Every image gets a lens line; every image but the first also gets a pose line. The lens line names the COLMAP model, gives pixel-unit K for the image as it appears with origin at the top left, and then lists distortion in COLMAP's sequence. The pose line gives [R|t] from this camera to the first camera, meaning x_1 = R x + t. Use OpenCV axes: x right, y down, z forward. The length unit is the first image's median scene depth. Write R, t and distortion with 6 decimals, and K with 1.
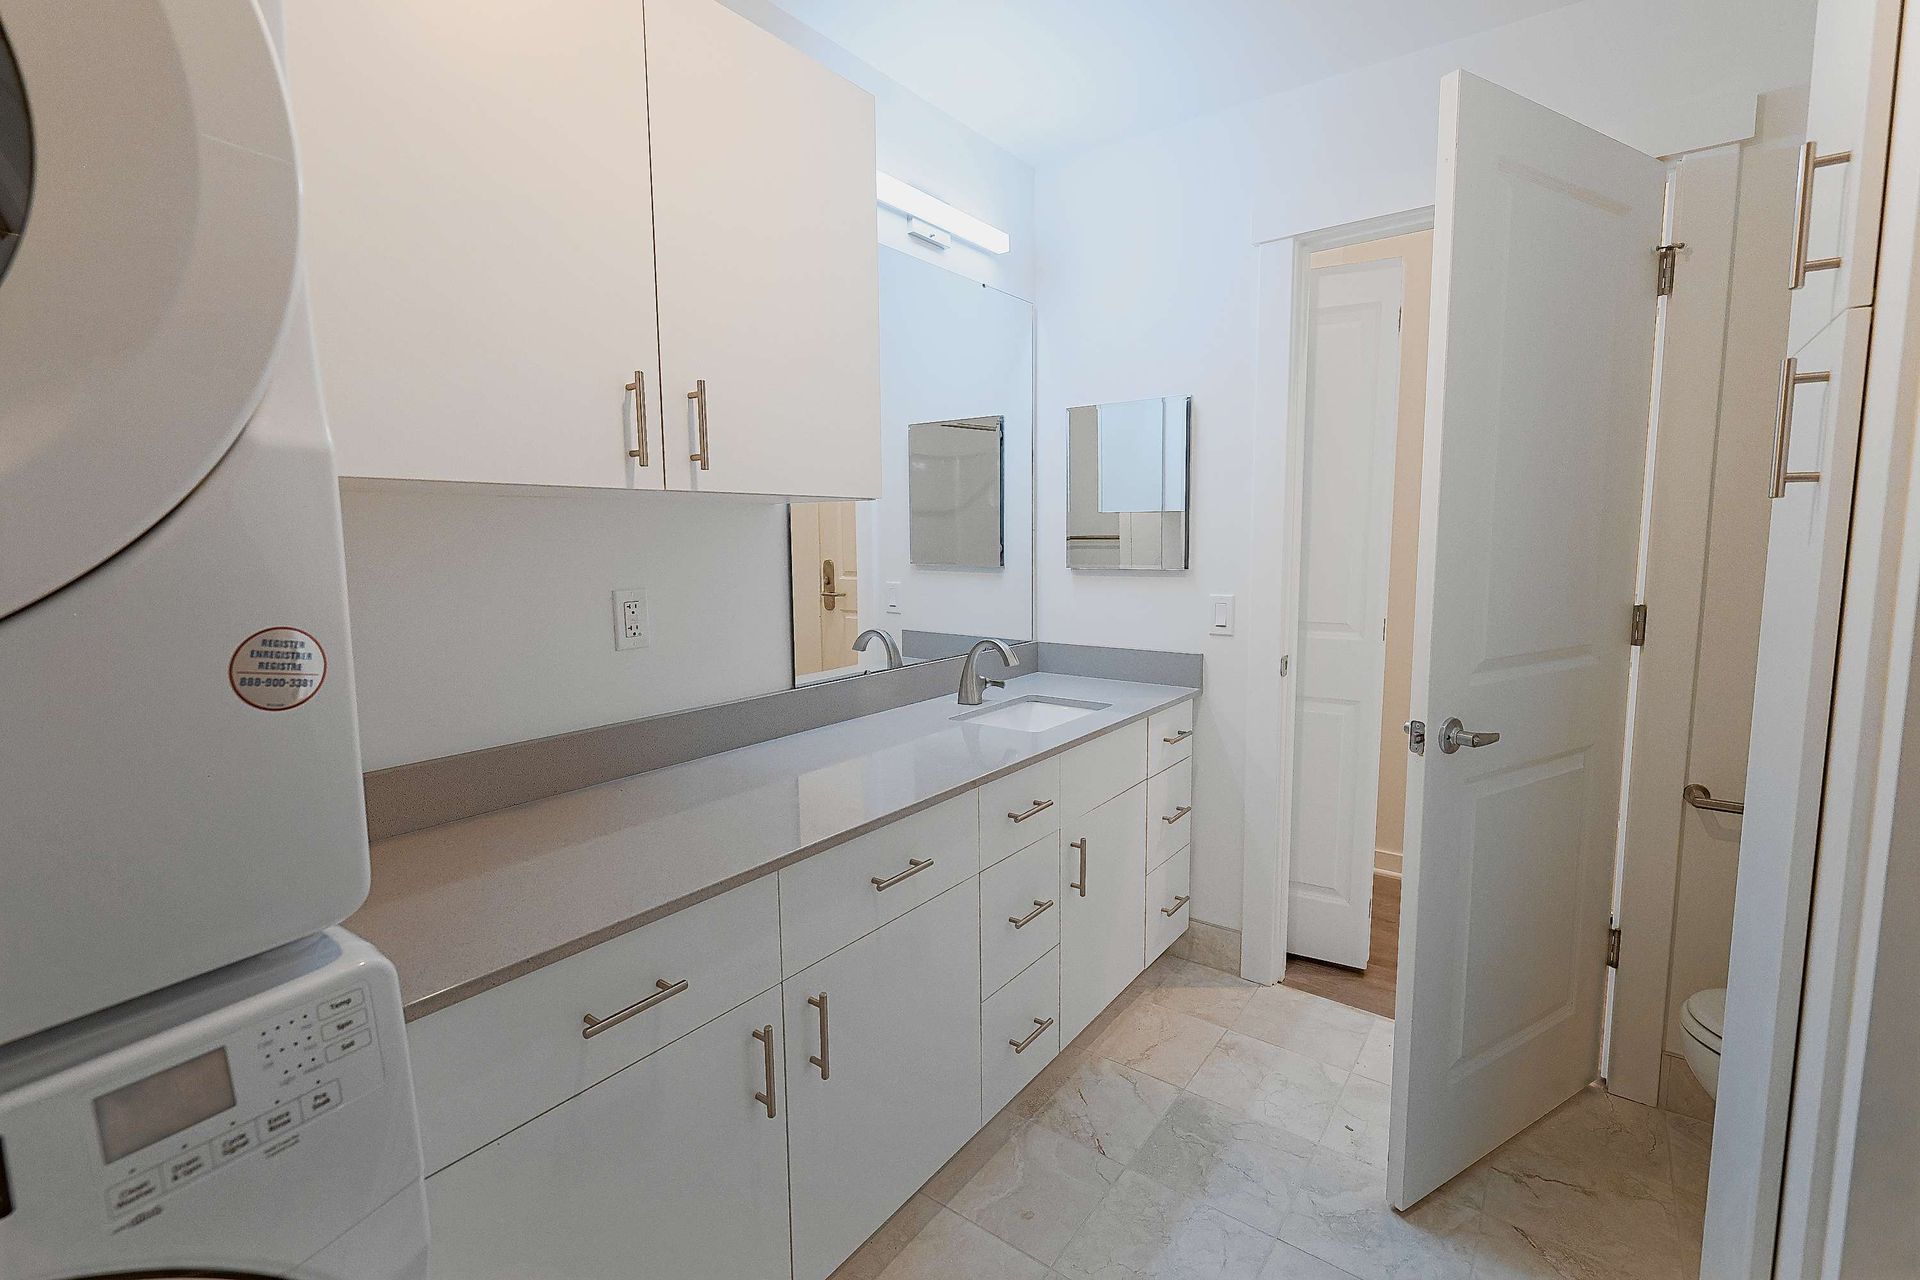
lens RADIAL K [[844.9, 0, 968.2], [0, 844.9, 627.1], [0, 0, 1]] dist [-0.001243, 0.000173]
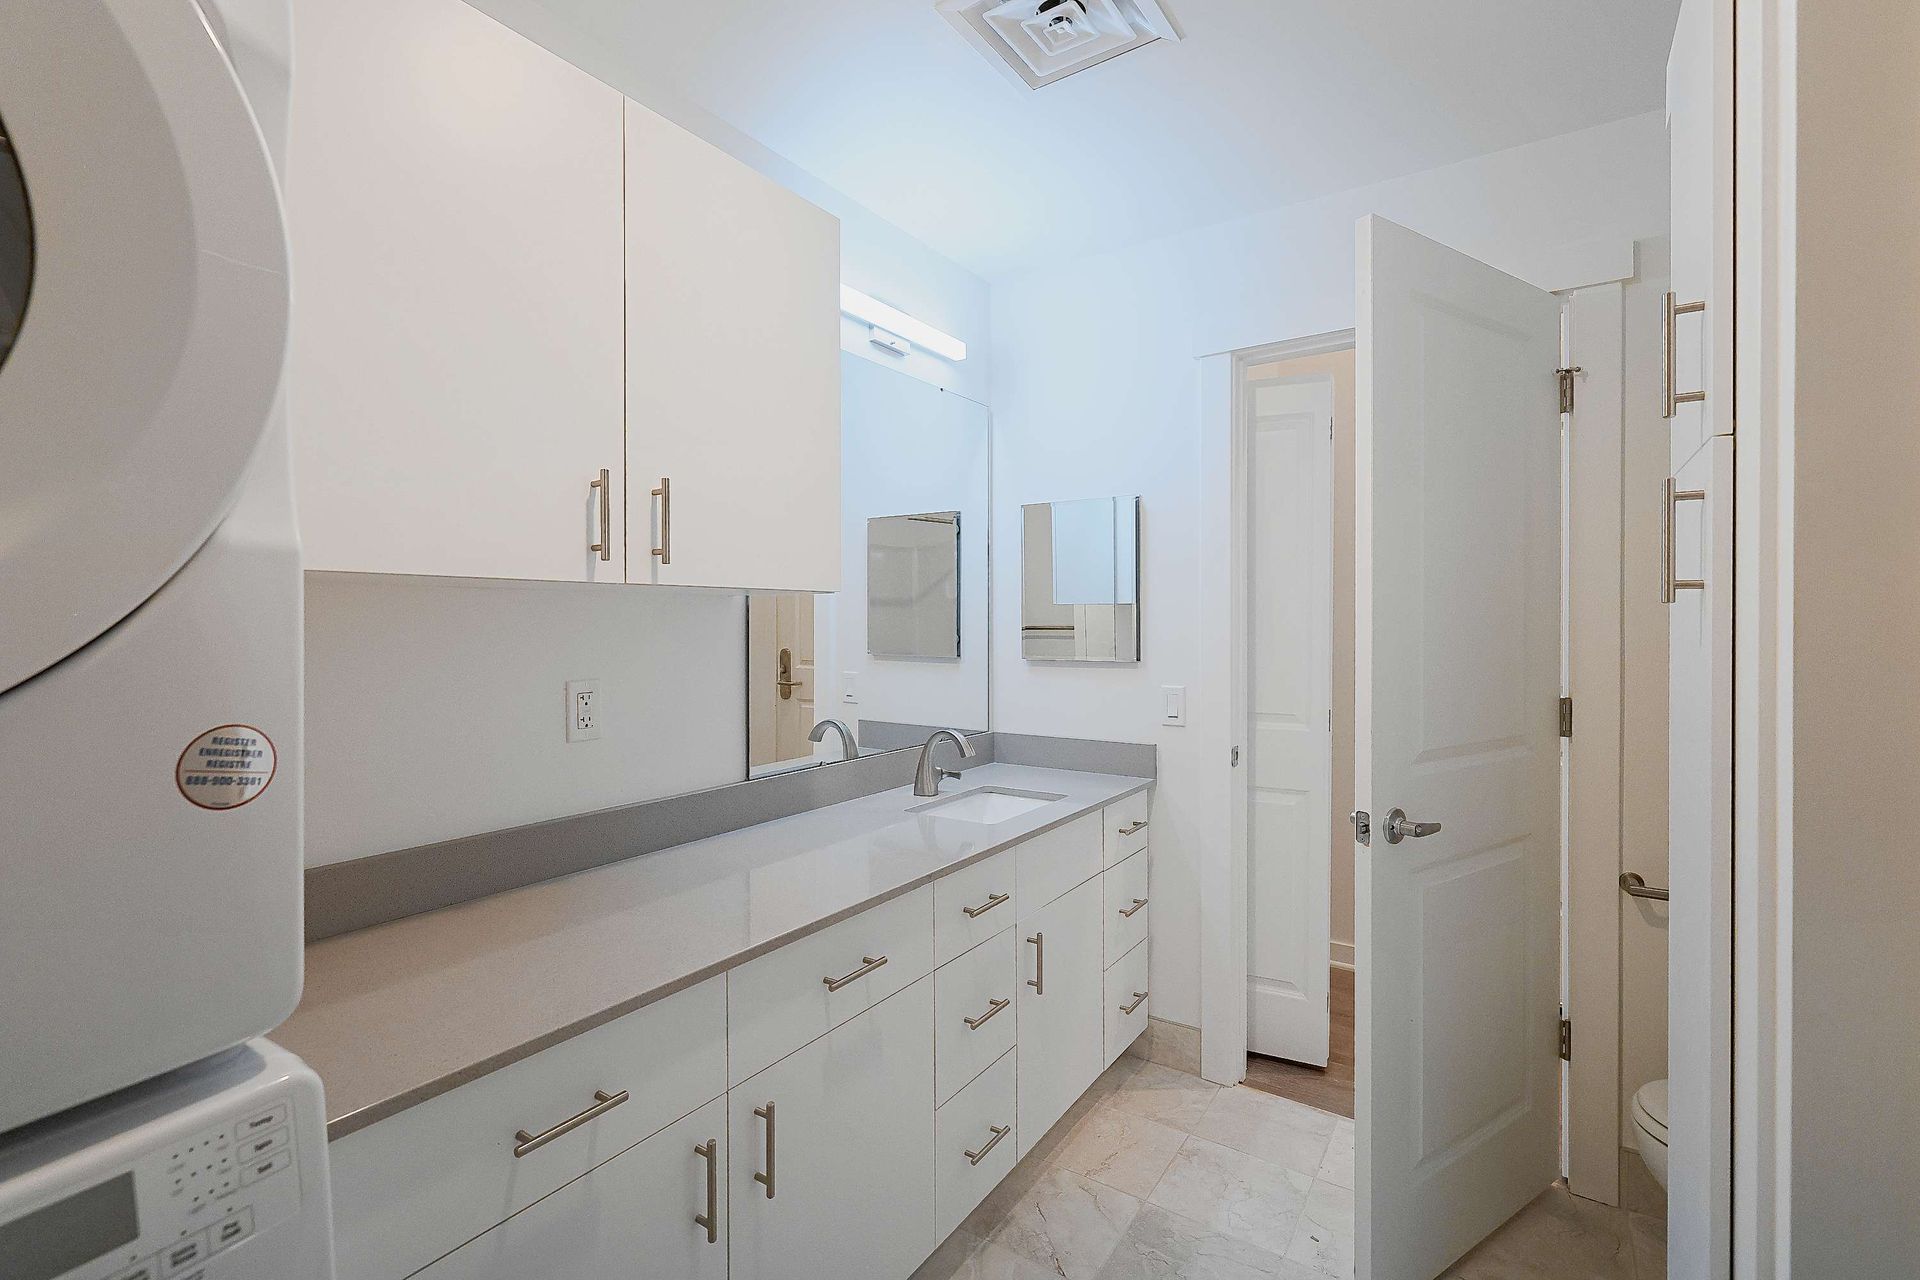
lens RADIAL K [[844.9, 0, 968.2], [0, 844.9, 627.1], [0, 0, 1]] dist [-0.001243, 0.000173]
pose [[0.998732, 0.006423, 0.049937, 0.001012], [-0.001218, 0.994620, -0.103583, -0.003929], [-0.050334, 0.103391, 0.993366, -0.014979]]
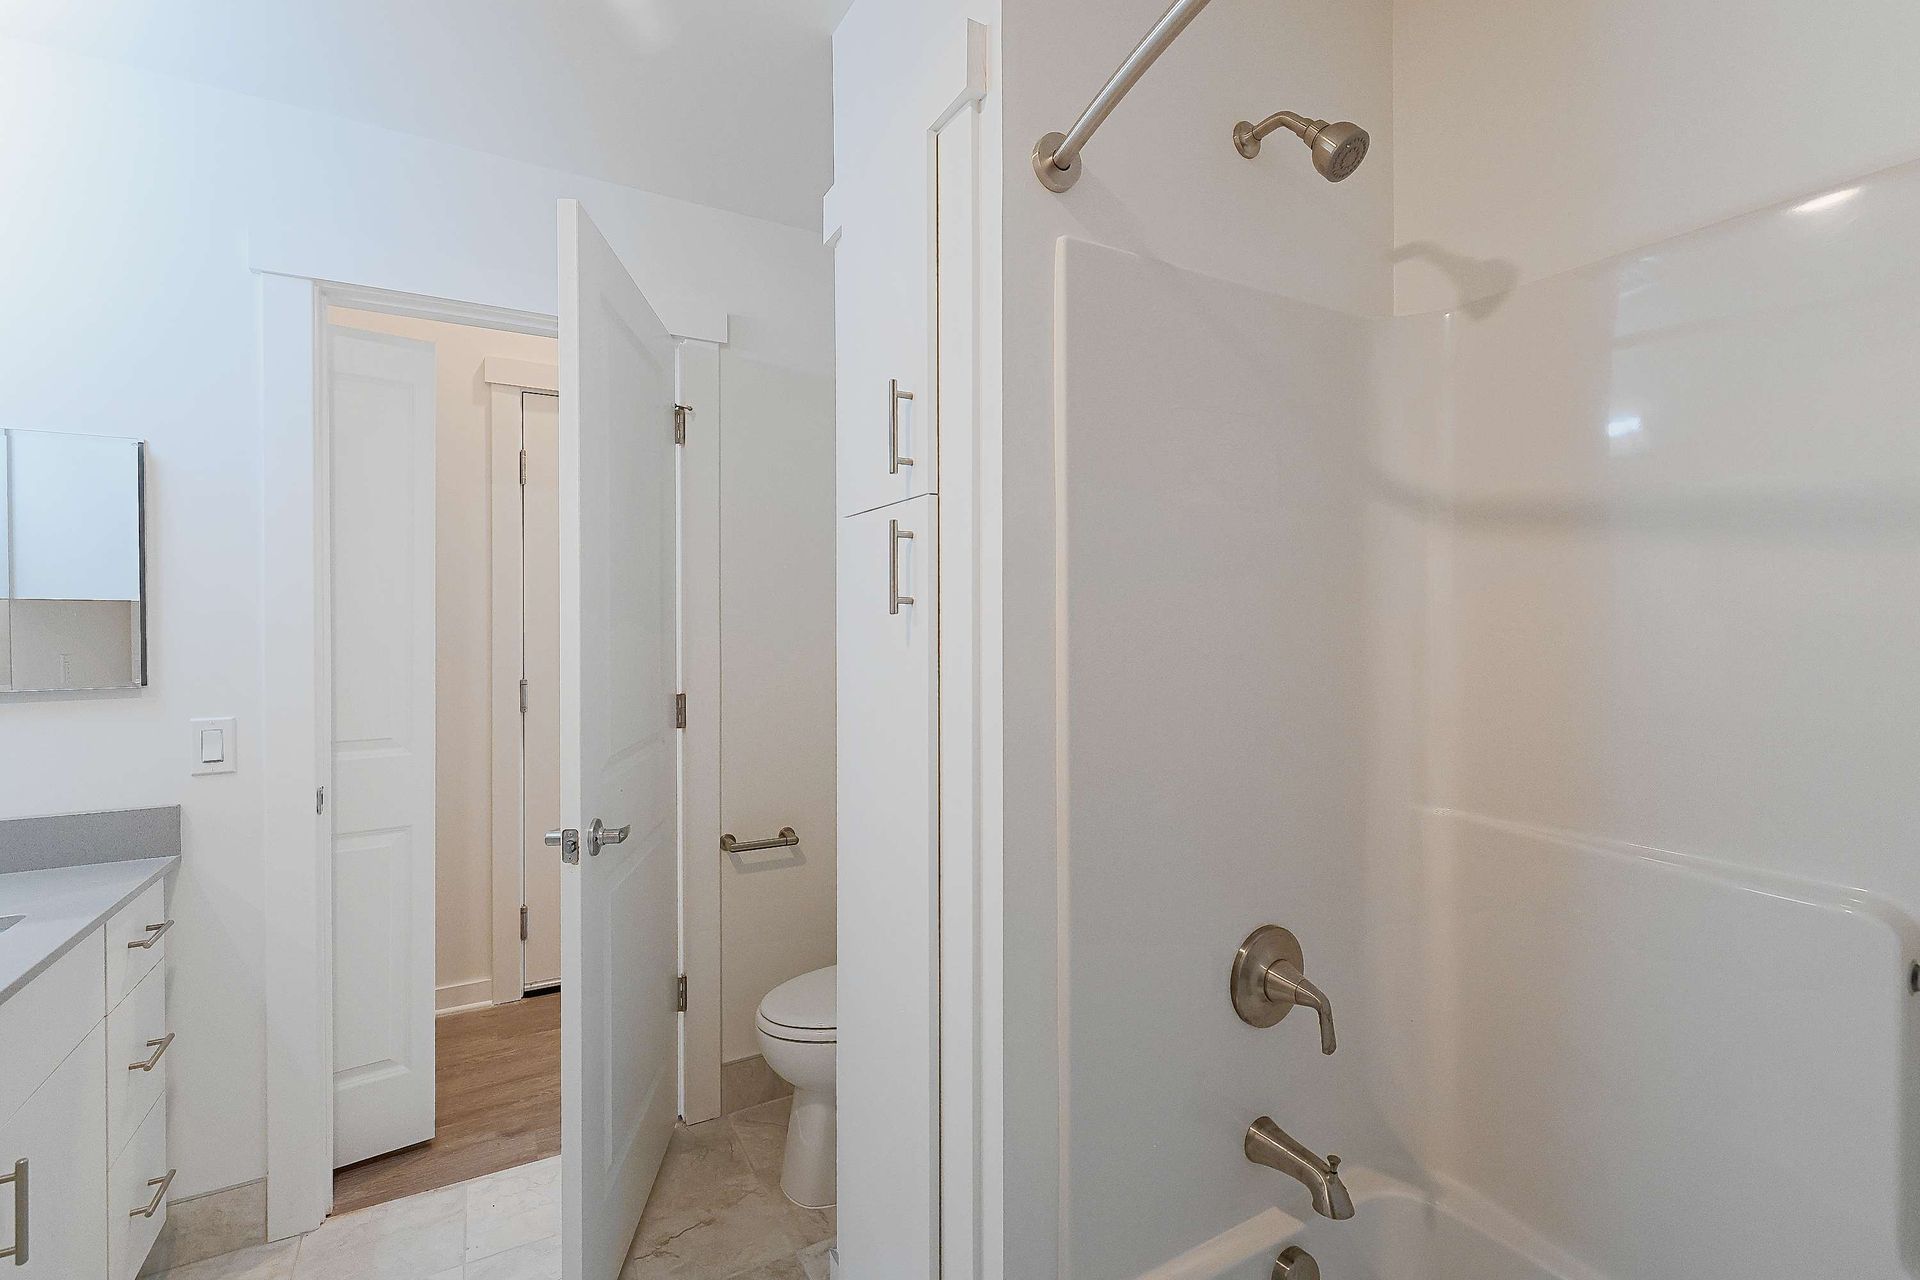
lens RADIAL K [[848.6, 0, 969.0], [0, 848.6, 628.5], [0, 0, 1]] dist [-0.000044, 0.000127]
pose [[0.402644, 0.002762, 0.915352, -0.147771], [0.098976, 0.994001, -0.046537, -0.022874], [-0.909990, 0.109336, 0.399956, 0.144854]]
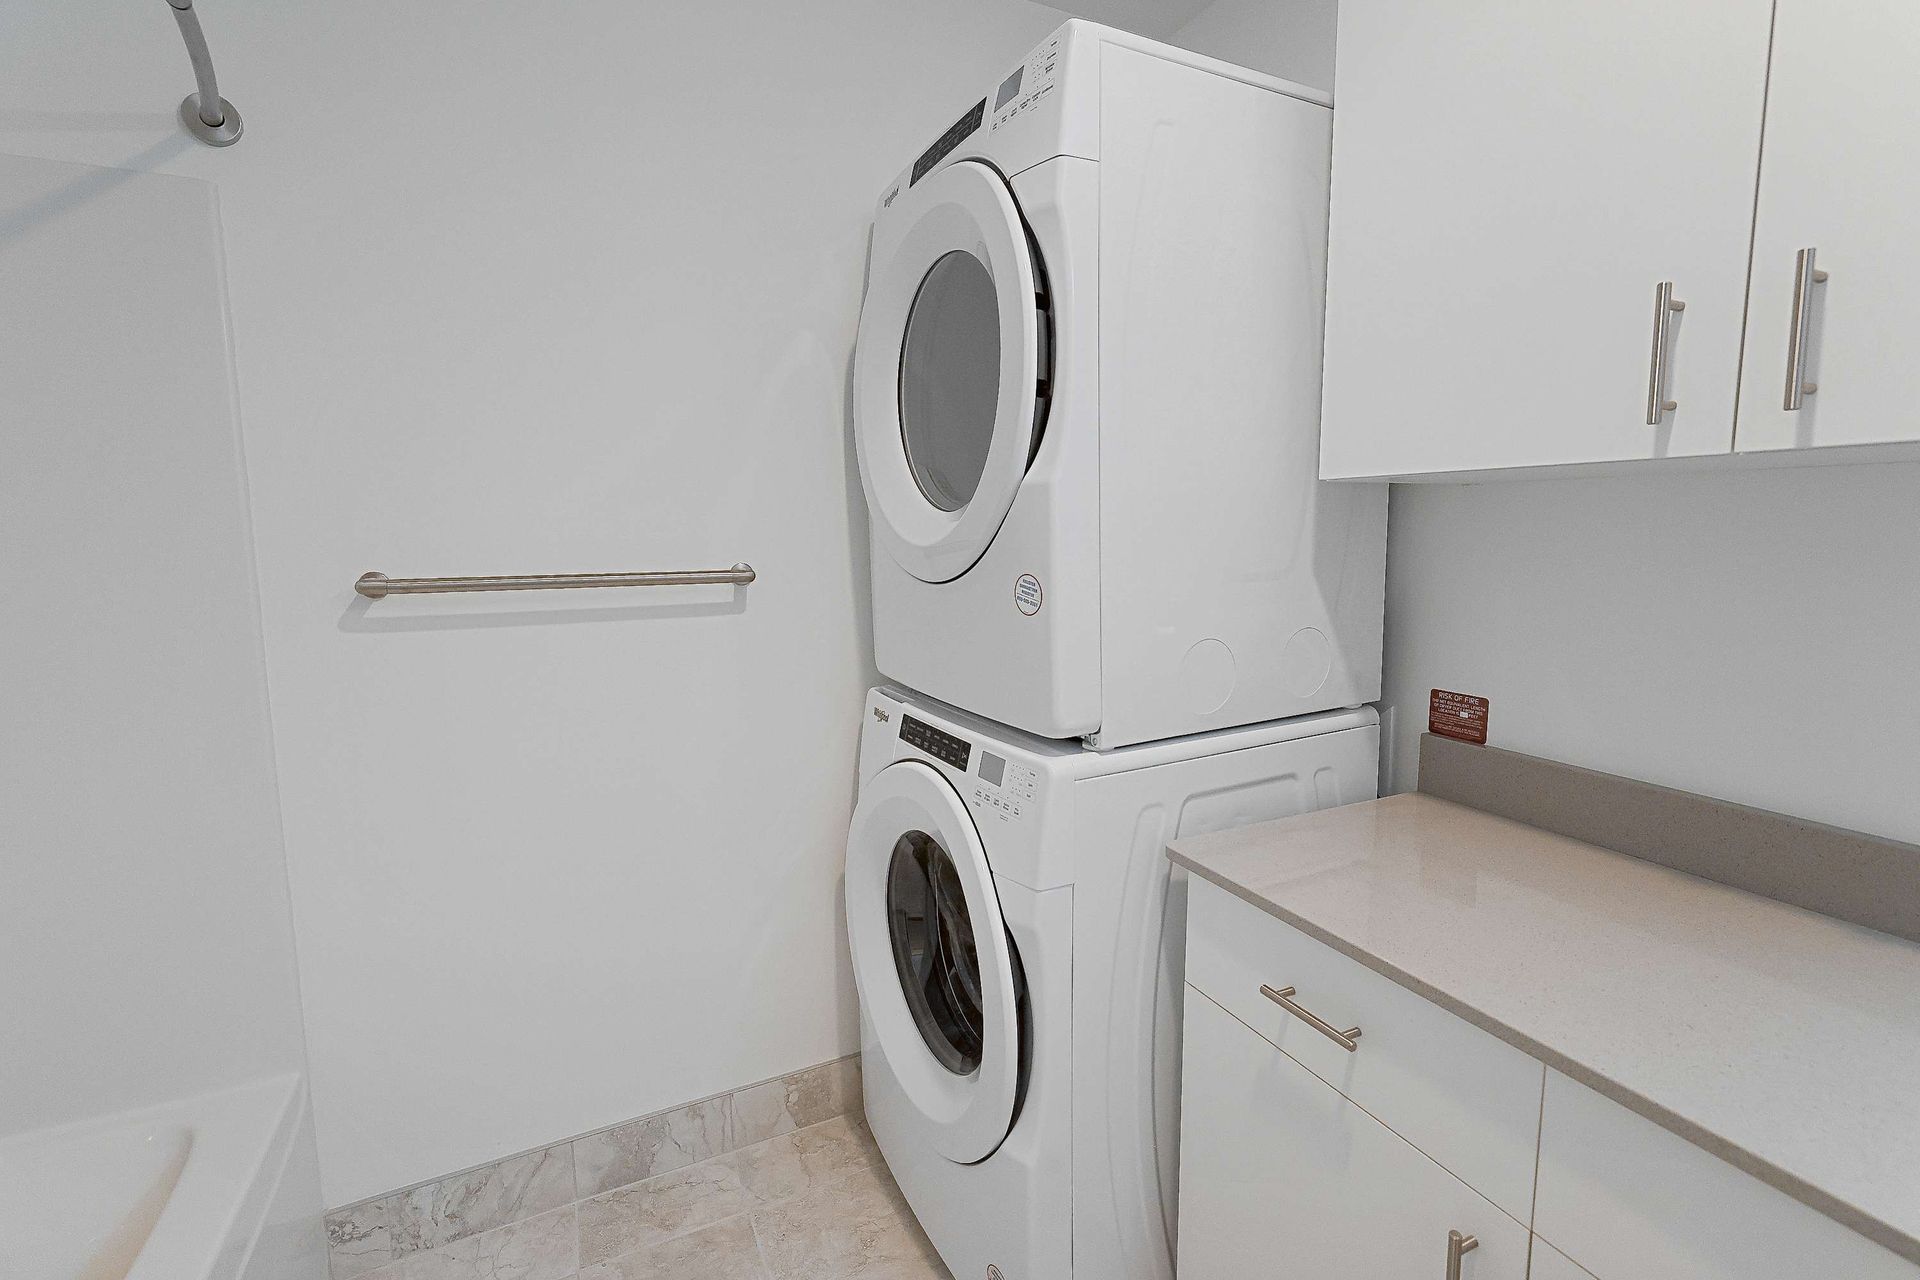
lens RADIAL K [[848.6, 0, 969.0], [0, 848.6, 628.5], [0, 0, 1]] dist [-0.000044, 0.000127]
pose [[-0.461630, 0.117863, -0.879208, 0.323868], [-0.087328, 0.980281, 0.177265, -0.067979], [0.882764, 0.158611, -0.442234, 0.558448]]
